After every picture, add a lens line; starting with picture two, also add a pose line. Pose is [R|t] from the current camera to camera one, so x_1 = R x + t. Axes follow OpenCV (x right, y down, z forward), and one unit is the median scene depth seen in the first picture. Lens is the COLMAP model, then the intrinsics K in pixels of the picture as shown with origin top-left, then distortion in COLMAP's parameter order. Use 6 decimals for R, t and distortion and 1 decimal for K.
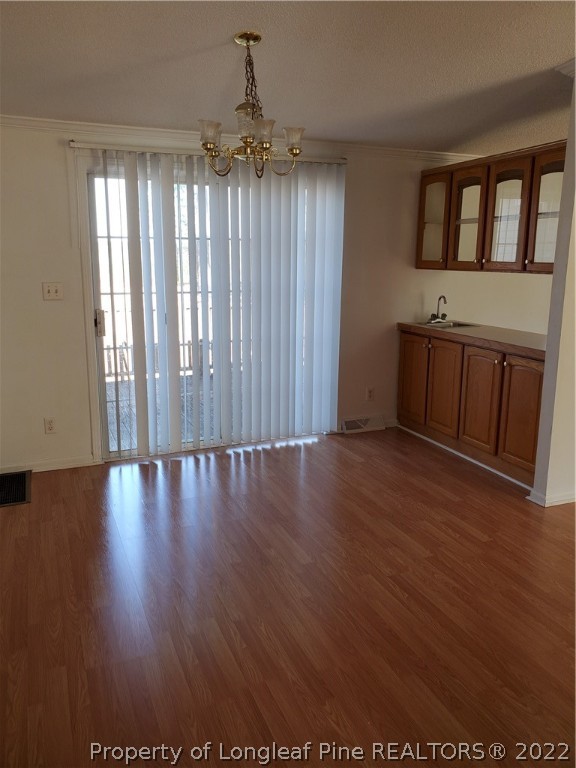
lens RADIAL K [[578.7, 0, 280.6], [0, 578.7, 367.0], [0, 0, 1]] dist [0.007377, -0.001167]
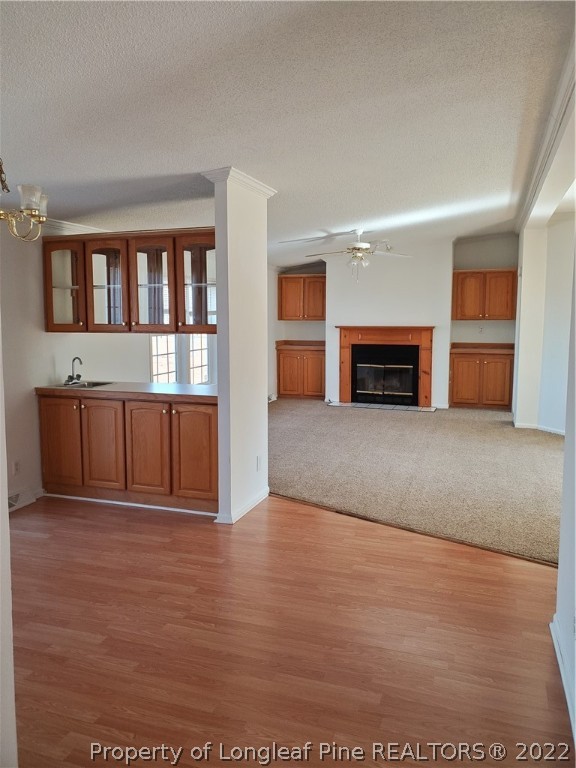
lens RADIAL K [[578.7, 0, 280.6], [0, 578.7, 367.0], [0, 0, 1]] dist [0.007377, -0.001167]
pose [[0.682818, -0.076299, 0.726593, -0.257148], [0.147499, 0.988449, -0.034816, -0.019760], [-0.715544, 0.130945, 0.686185, 0.046064]]
